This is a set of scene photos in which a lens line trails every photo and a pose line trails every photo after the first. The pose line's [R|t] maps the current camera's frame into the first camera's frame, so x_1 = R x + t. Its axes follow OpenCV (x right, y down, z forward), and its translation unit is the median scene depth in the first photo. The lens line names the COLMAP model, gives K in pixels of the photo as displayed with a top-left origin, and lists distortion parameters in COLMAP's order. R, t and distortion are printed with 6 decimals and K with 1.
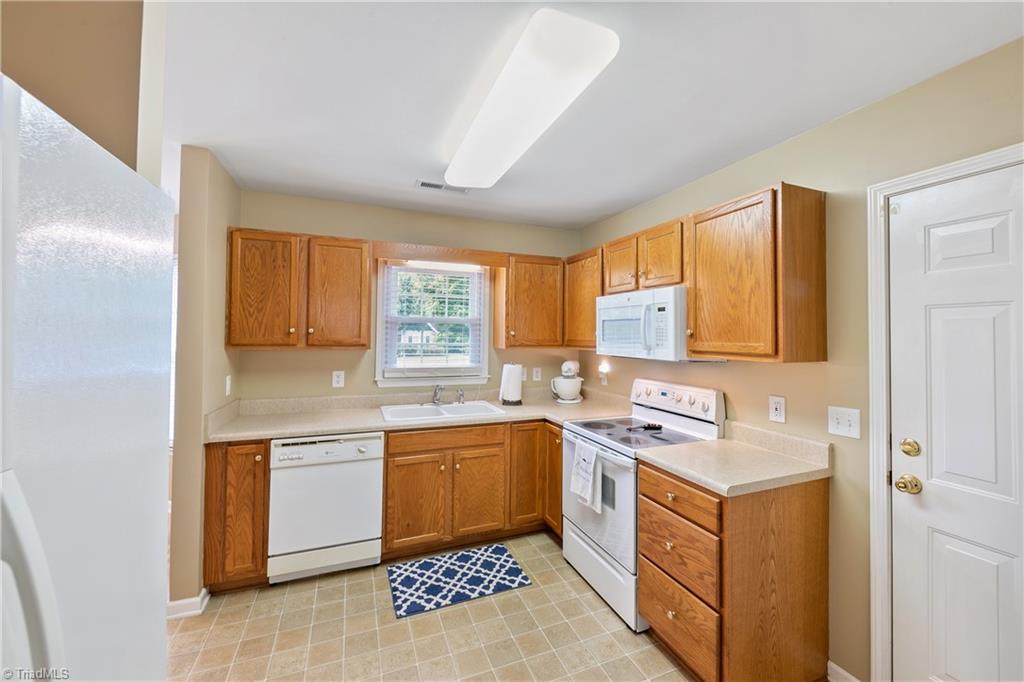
lens RADIAL K [[413.0, 0, 528.5], [0, 413.0, 325.2], [0, 0, 1]] dist [0.007021, -0.002195]
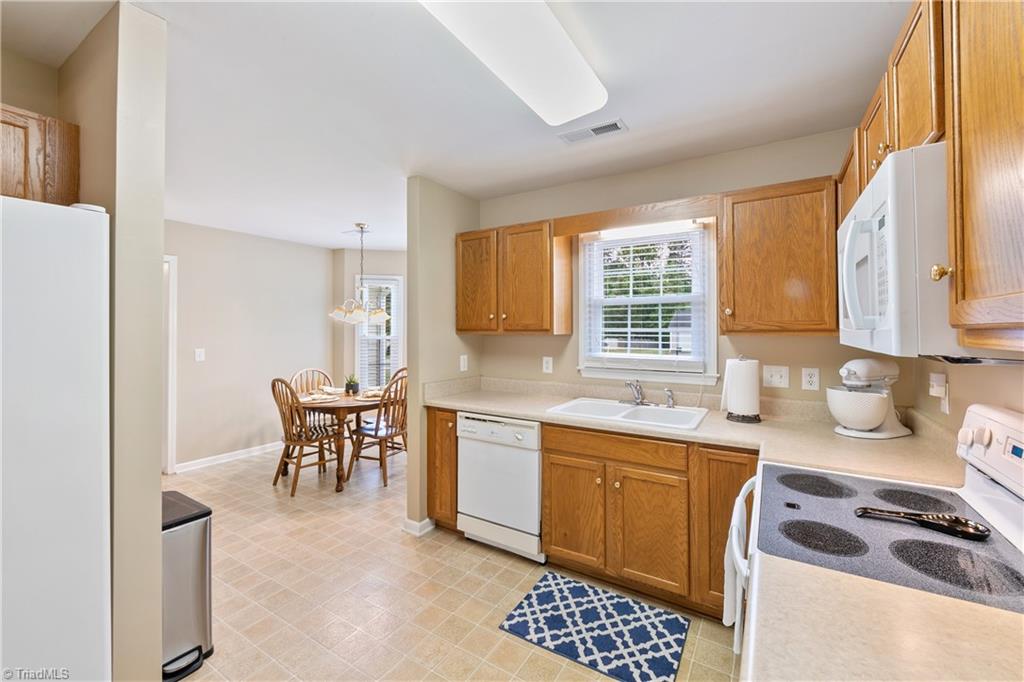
lens RADIAL K [[413.0, 0, 530.4], [0, 413.0, 326.3], [0, 0, 1]] dist [0.007021, -0.002195]
pose [[0.589502, -0.016846, -0.807591, 0.386938], [0.026155, 0.999656, -0.001760, 0.044177], [0.807343, -0.020085, 0.589740, 0.444790]]
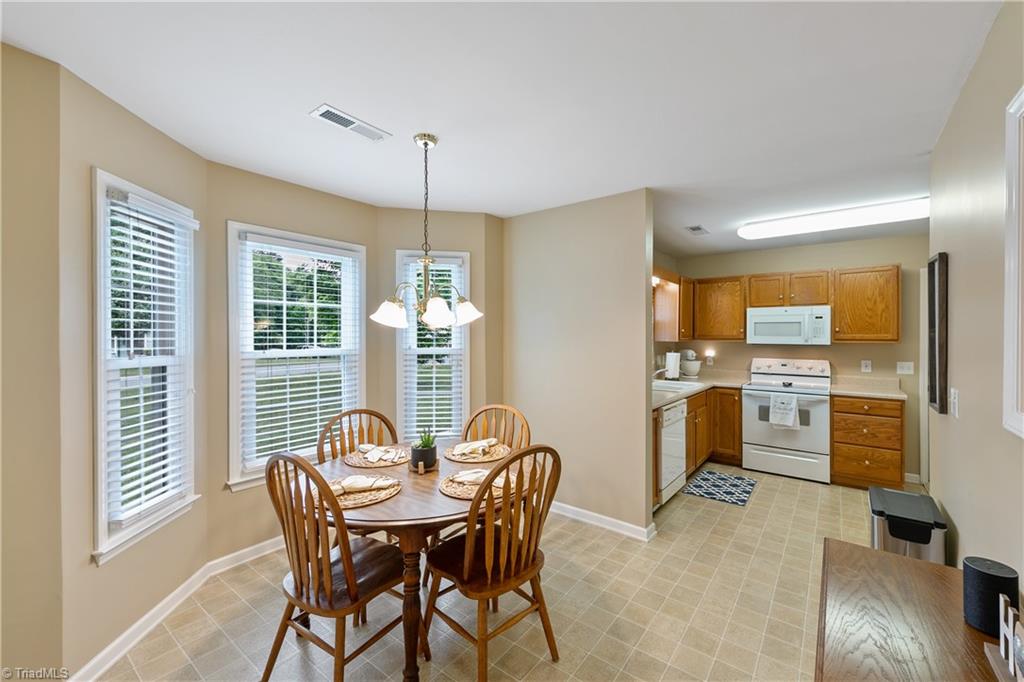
lens RADIAL K [[413.0, 0, 523.5], [0, 413.0, 333.8], [0, 0, 1]] dist [0.007021, -0.002195]
pose [[0.868972, -0.006114, 0.494823, -1.554327], [-0.005743, 0.999732, 0.022438, 0.000936], [-0.494827, -0.022340, 0.868704, 0.027269]]
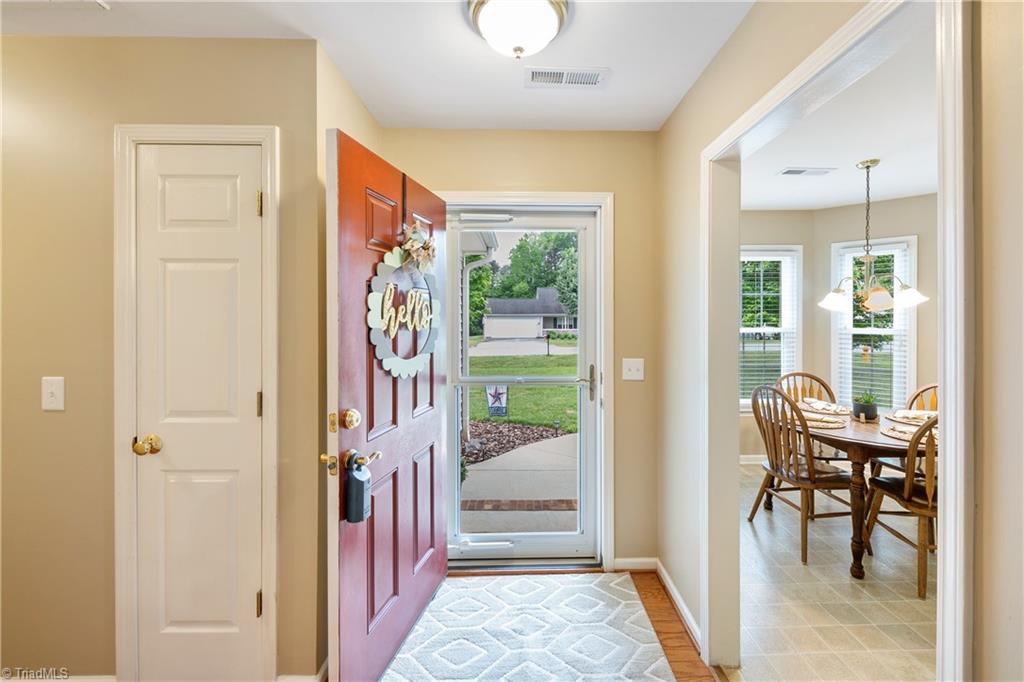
lens RADIAL K [[413.0, 0, 532.3], [0, 413.0, 321.1], [0, 0, 1]] dist [0.007021, -0.002195]
pose [[0.931940, -0.006530, -0.362554, -1.736927], [0.018664, 0.999376, 0.029976, -0.013669], [0.362132, -0.034703, 0.931481, -0.479152]]
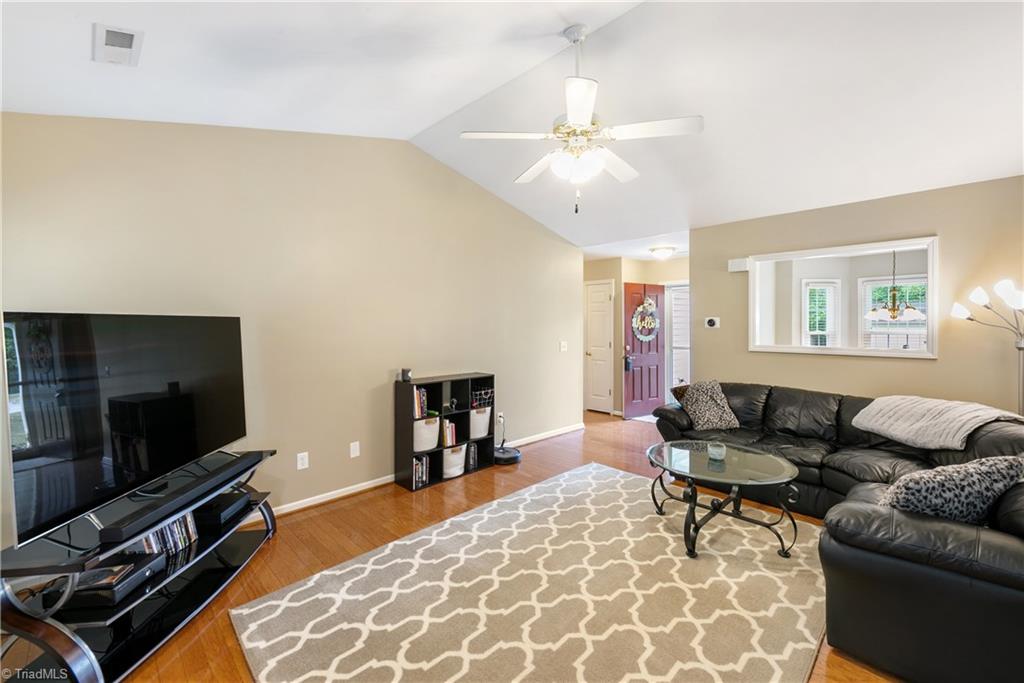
lens RADIAL K [[413.0, 0, 531.4], [0, 413.0, 320.9], [0, 0, 1]] dist [0.007021, -0.002195]
pose [[0.388378, -0.021802, -0.921242, -0.160208], [0.030116, 0.999486, -0.010957, -0.017261], [0.921008, -0.023489, 0.388835, -1.500788]]
